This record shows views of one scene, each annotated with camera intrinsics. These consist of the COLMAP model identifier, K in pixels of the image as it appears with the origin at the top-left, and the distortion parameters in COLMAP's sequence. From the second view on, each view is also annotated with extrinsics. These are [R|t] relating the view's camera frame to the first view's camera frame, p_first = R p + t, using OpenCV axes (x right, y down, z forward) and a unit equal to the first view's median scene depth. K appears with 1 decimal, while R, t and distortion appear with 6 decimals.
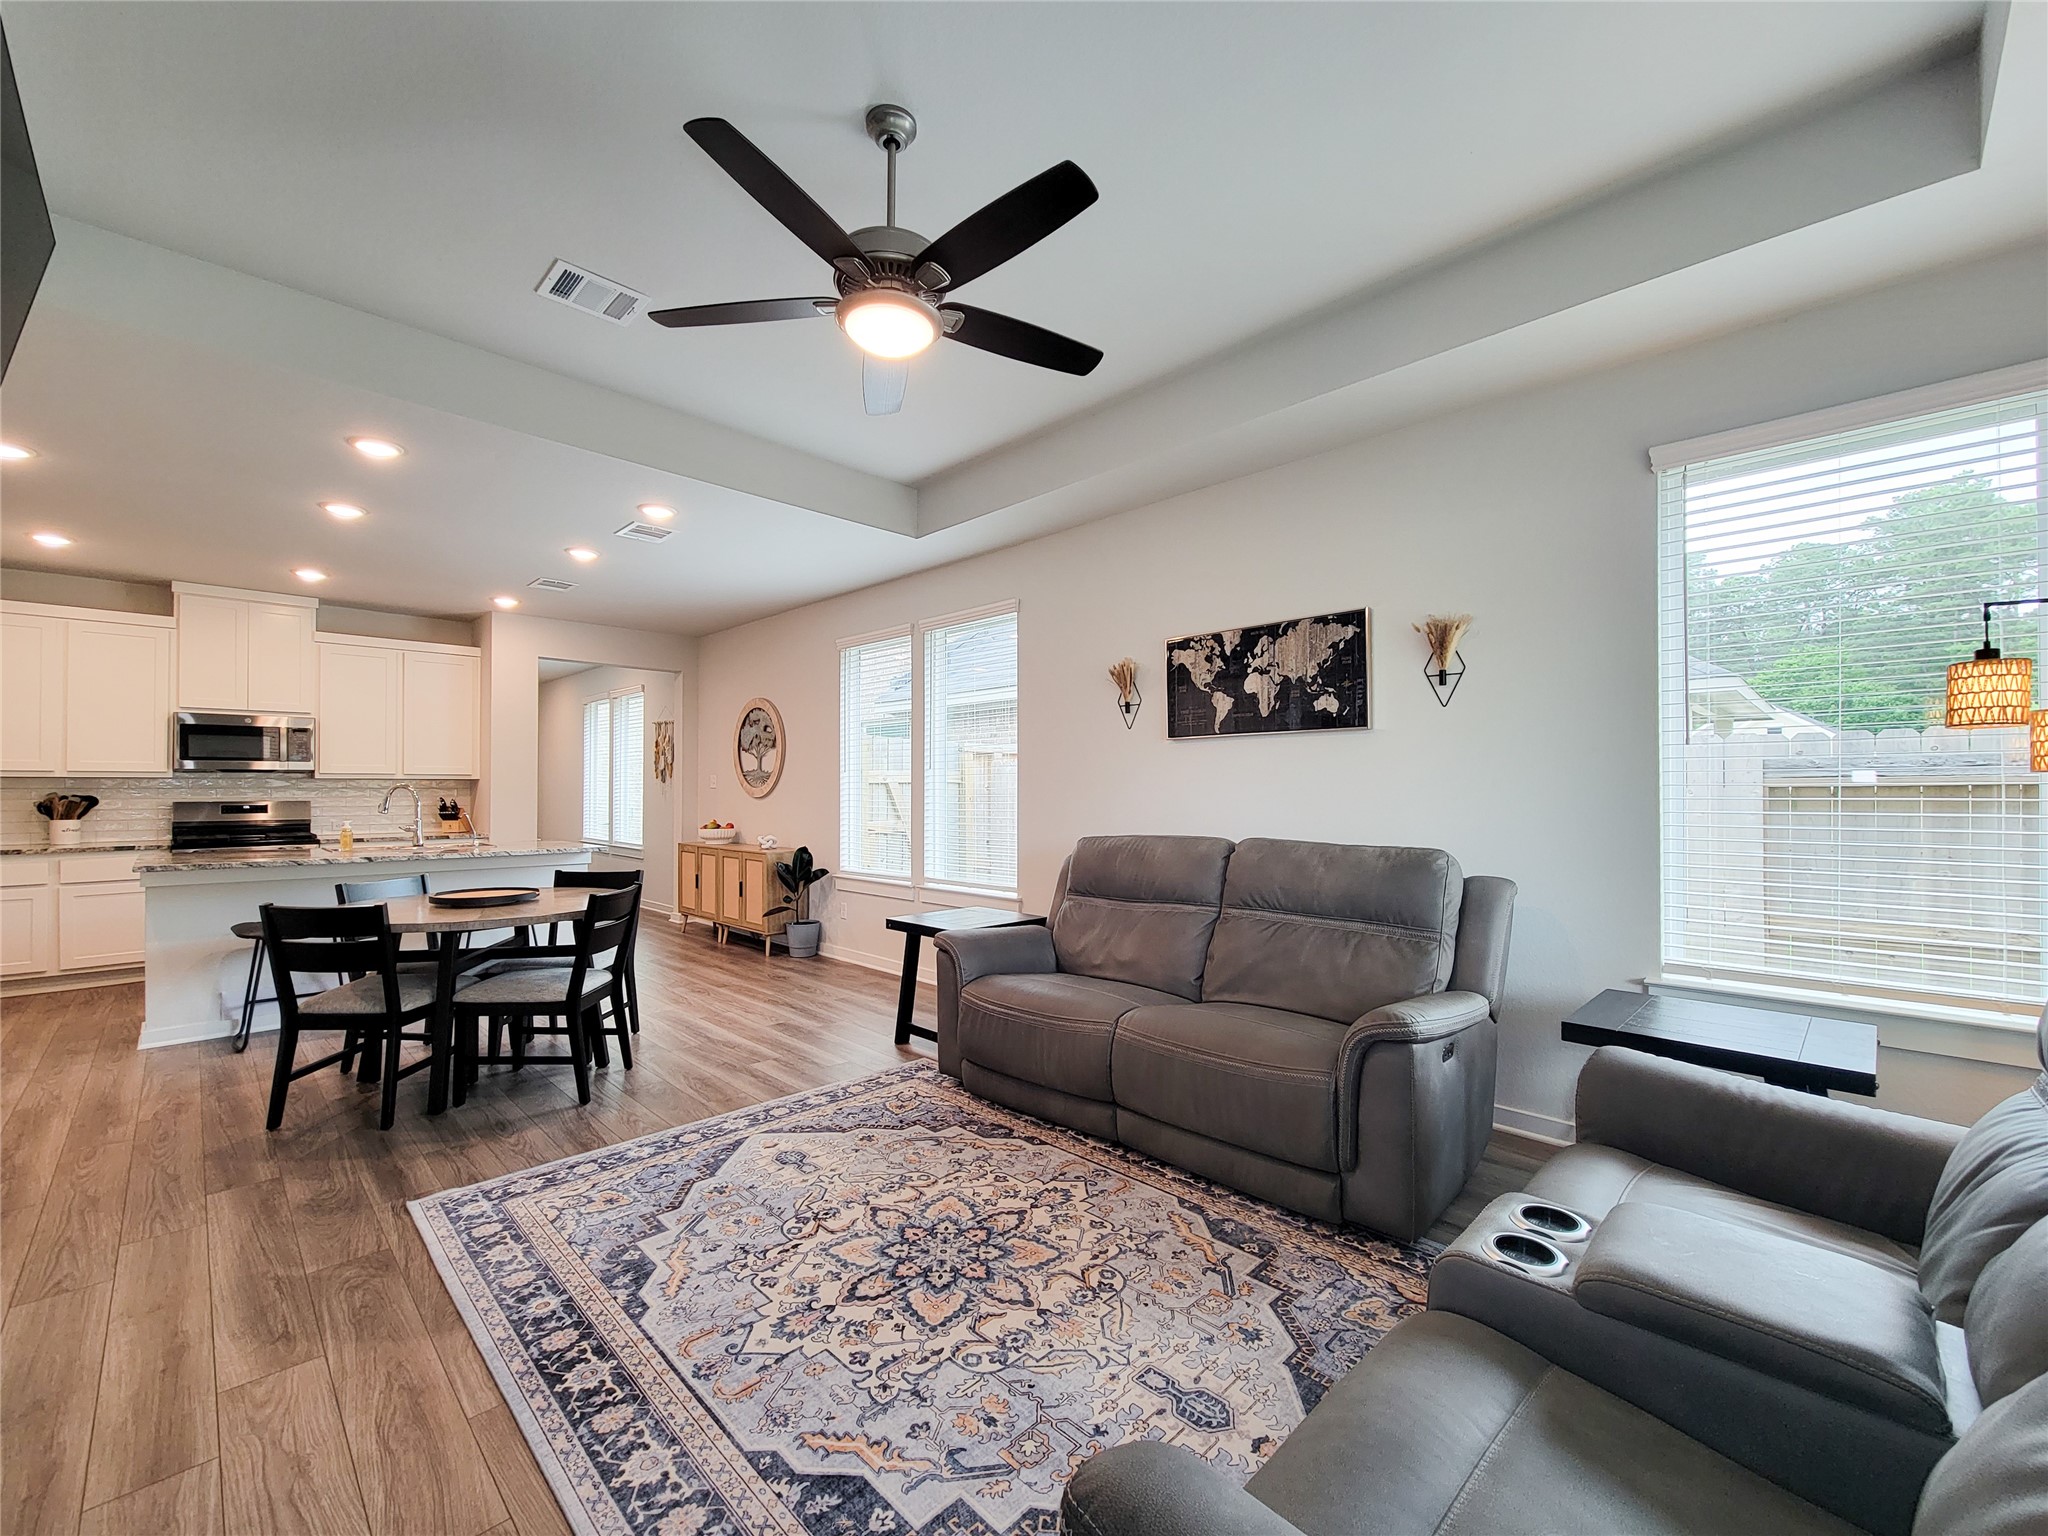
lens RADIAL K [[842.9, 0, 1017.4], [0, 842.9, 774.8], [0, 0, 1]] dist [0.001188, -0.001015]
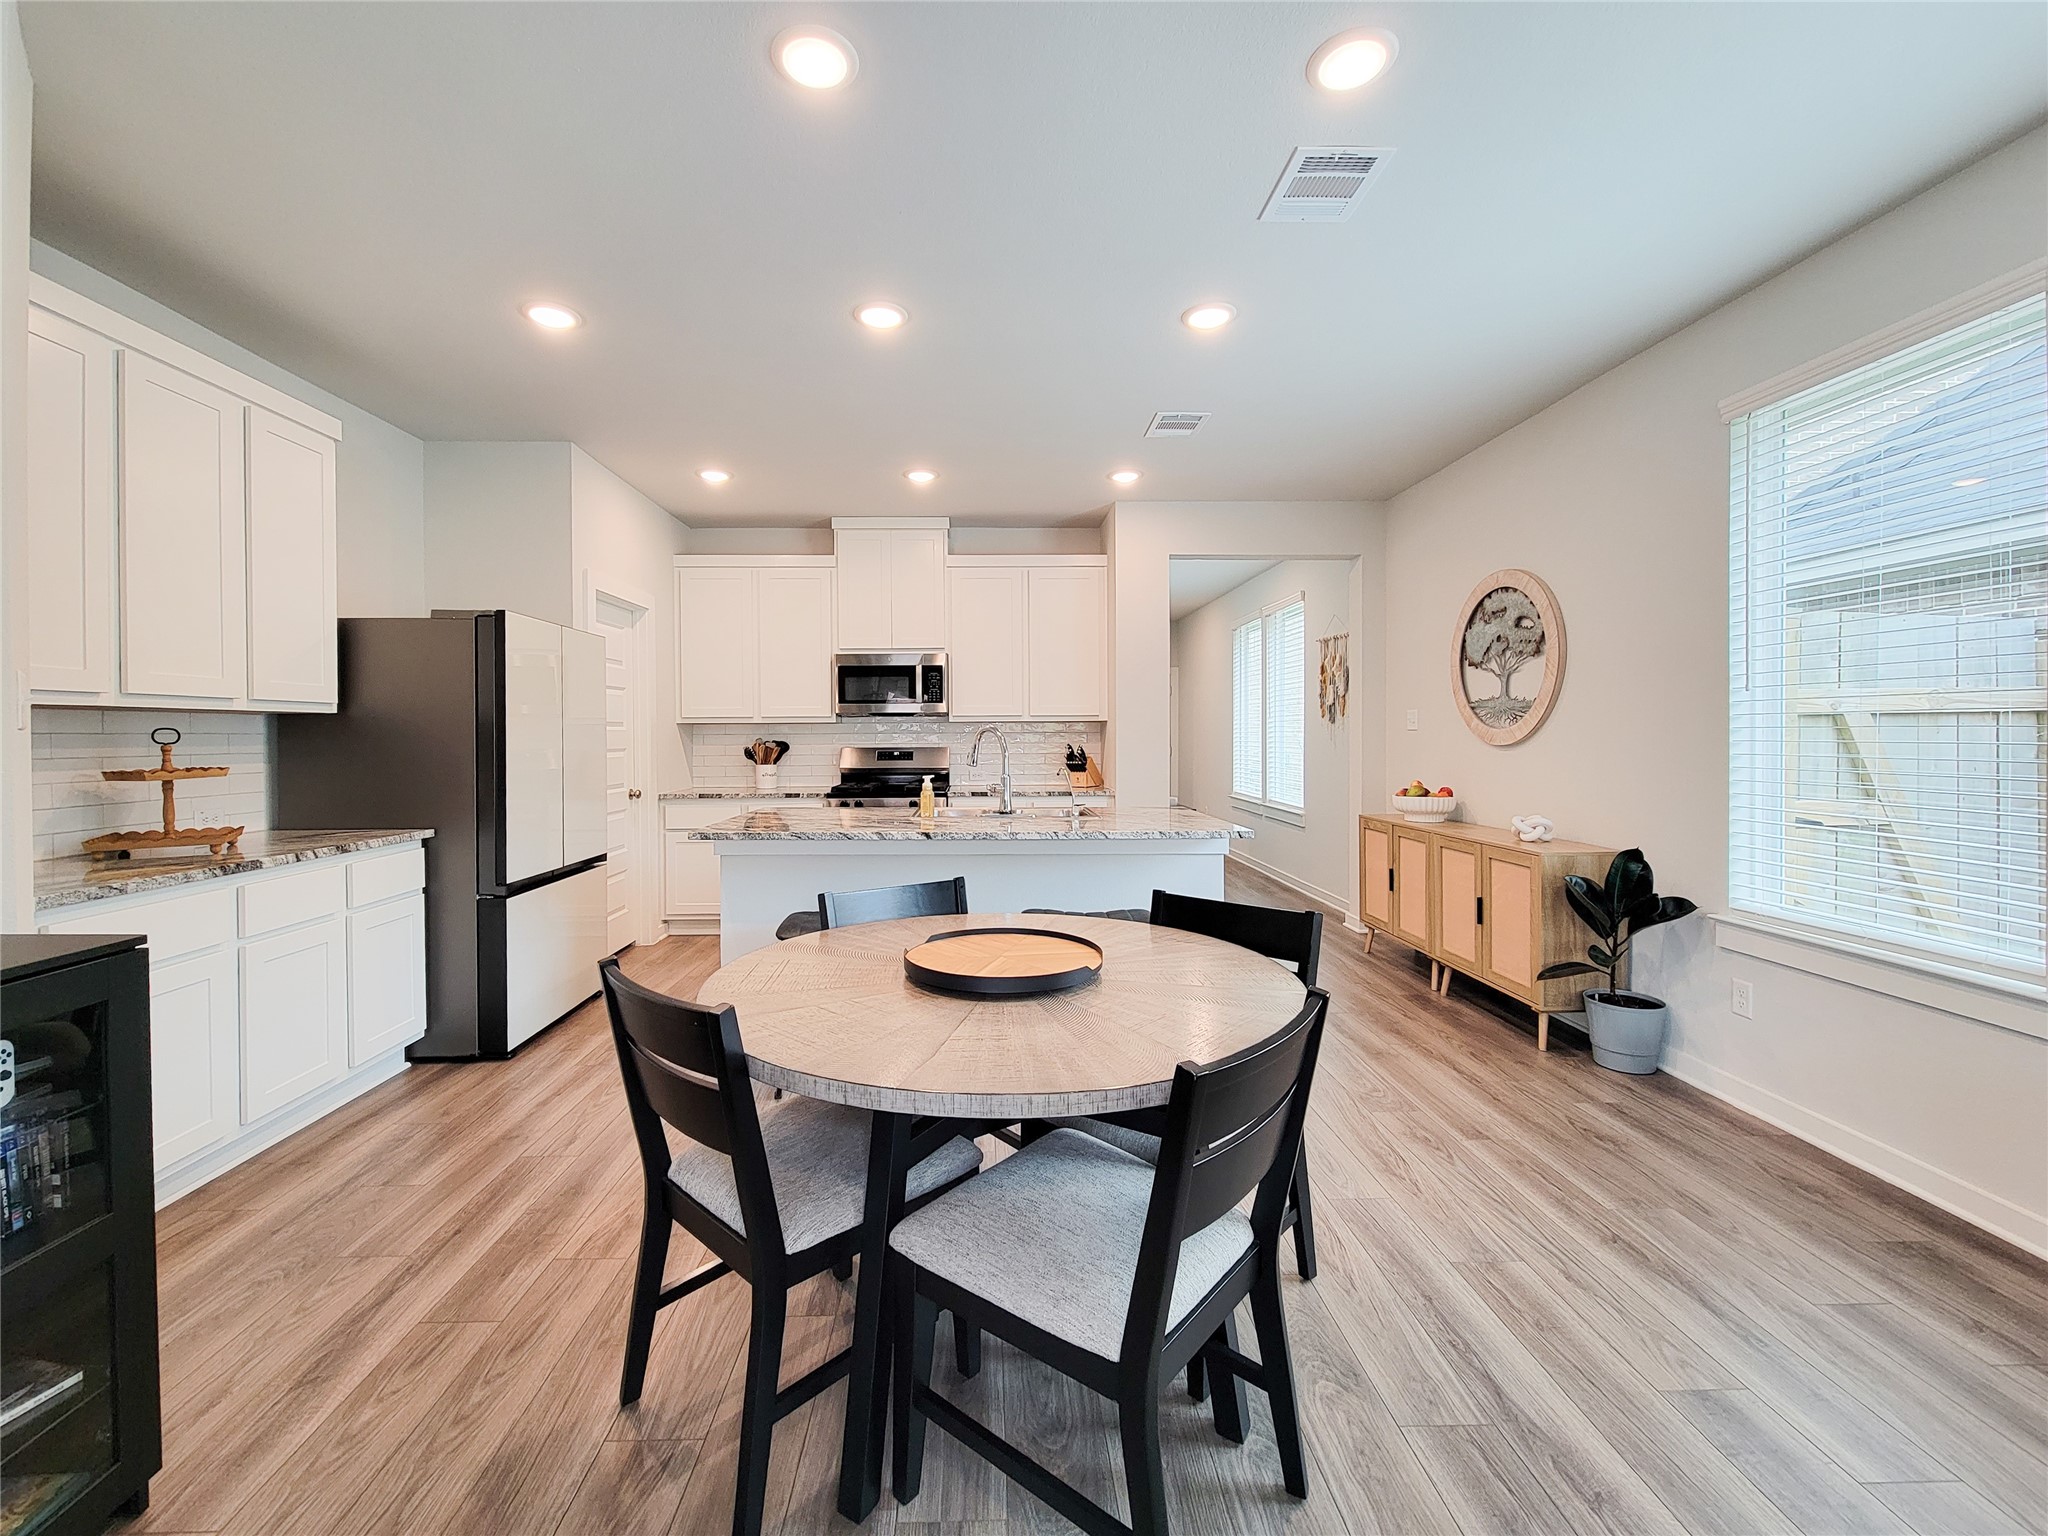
lens RADIAL K [[851.4, 0, 1003.1], [0, 851.4, 743.4], [0, 0, 1]] dist [-0.000861, -0.000265]
pose [[0.730758, 0.003460, -0.682628, -0.398630], [0.017062, 0.999582, 0.023332, 0.014992], [0.682423, -0.028697, 0.730394, 0.857483]]
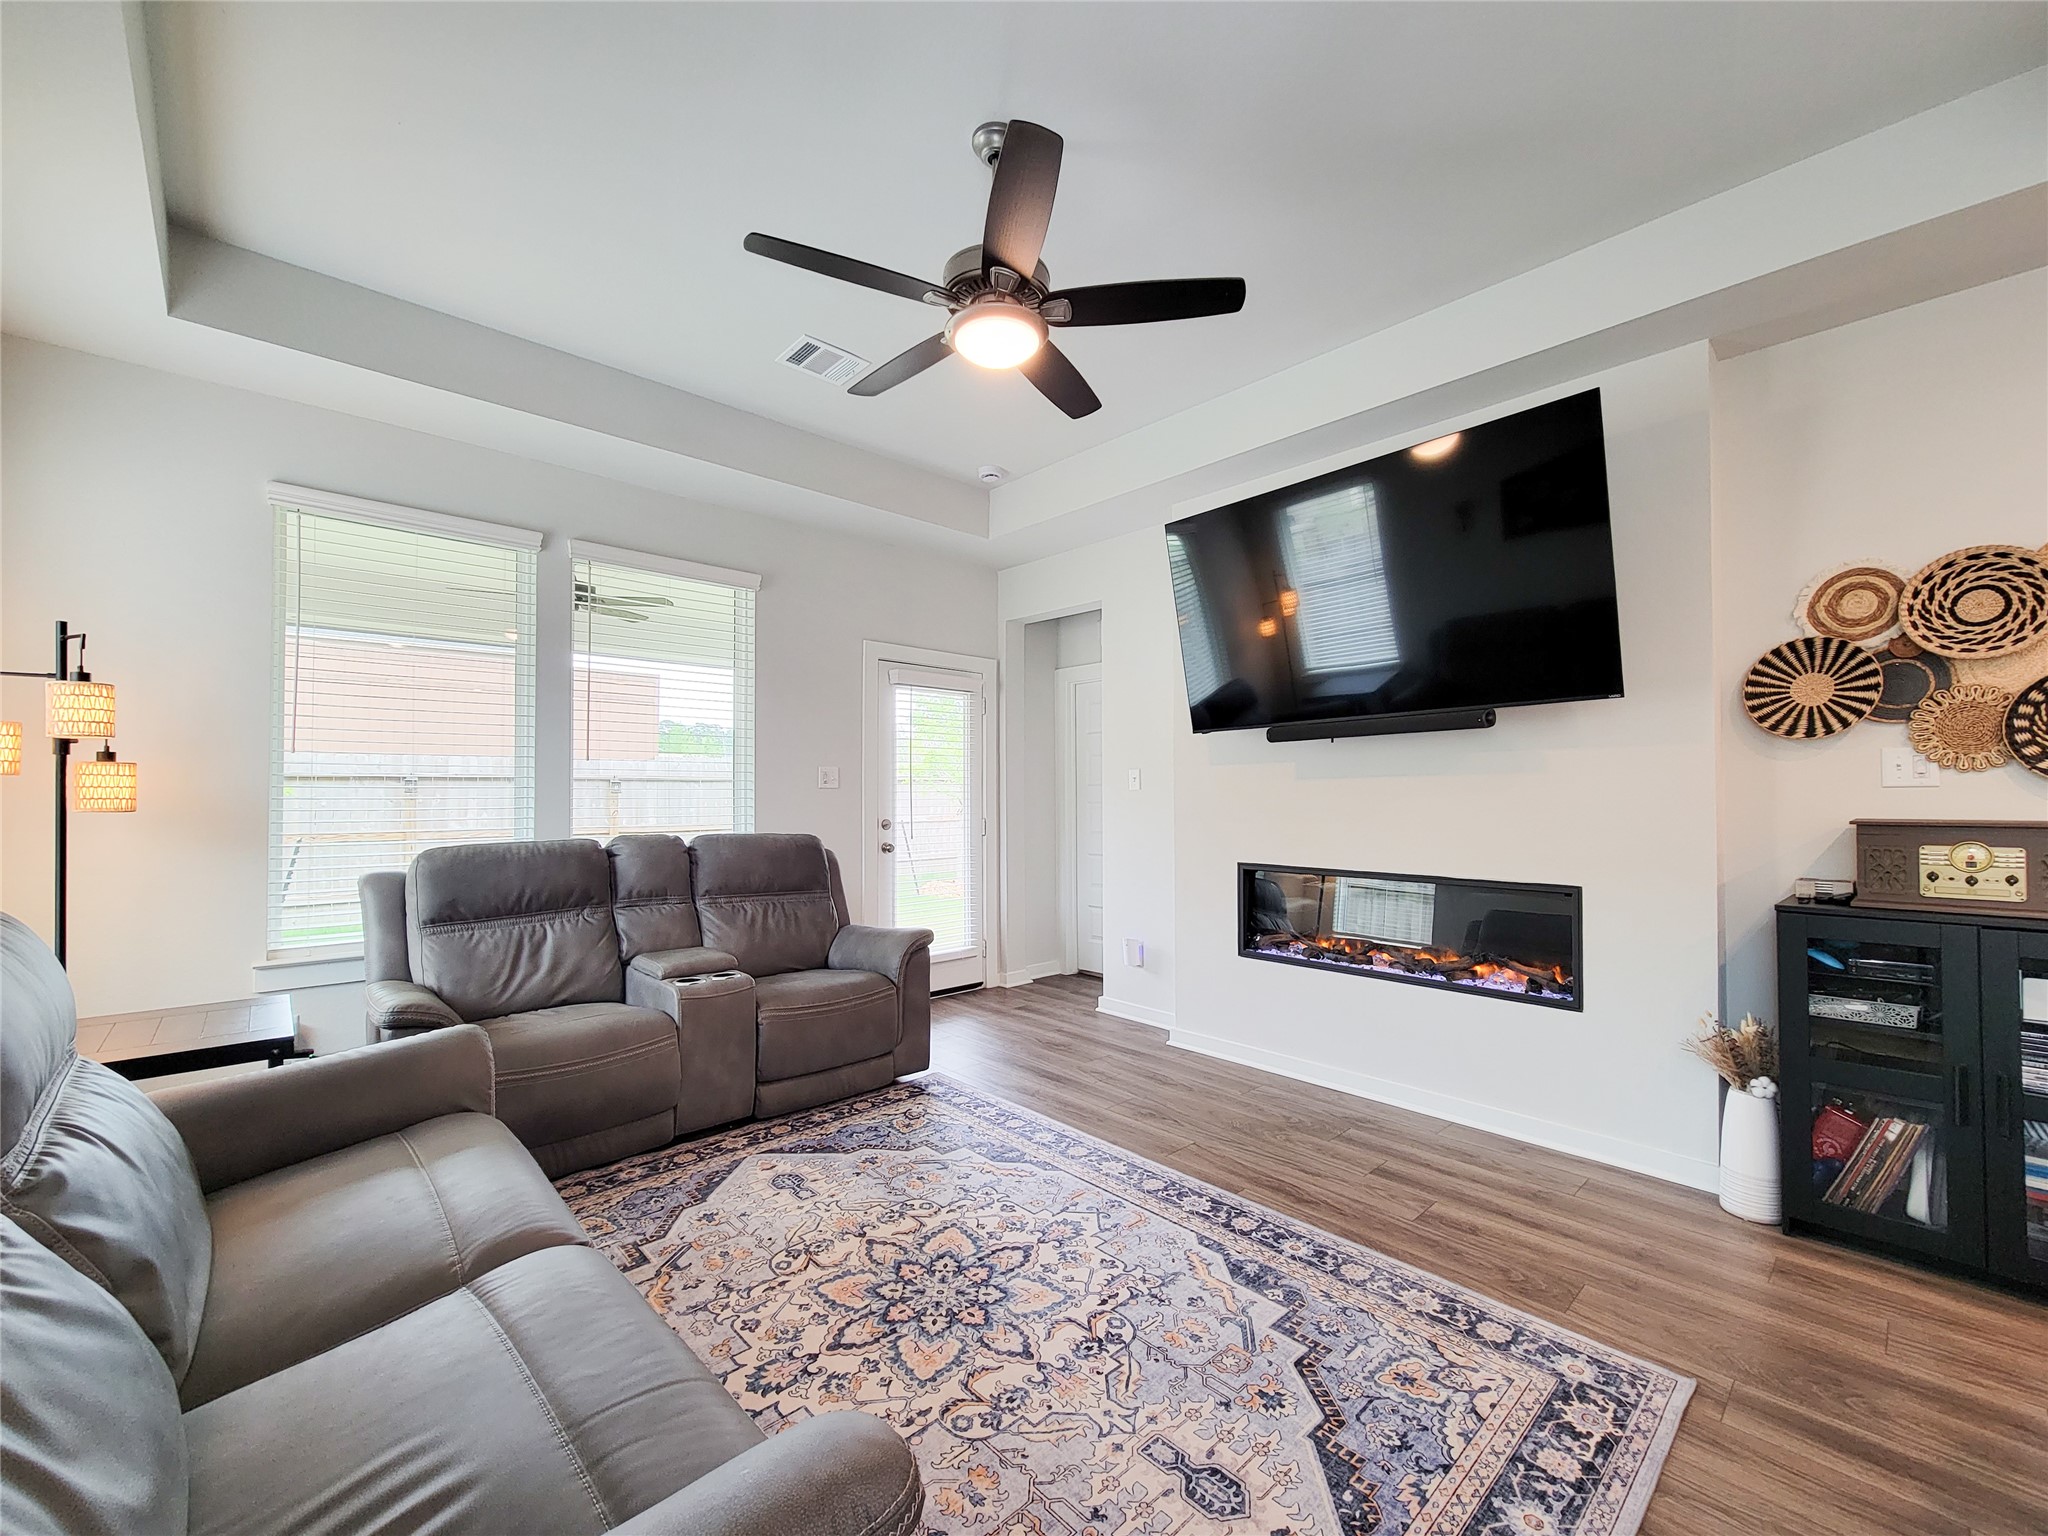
lens RADIAL K [[840.9, 0, 1037.4], [0, 840.9, 785.9], [0, 0, 1]] dist [-0.000803, -0.001149]
pose [[-0.999835, 0.000600, 0.018161, -0.167384], [0.000056, 0.999552, -0.029942, 0.028714], [-0.018171, -0.029936, -0.999387, 1.534063]]
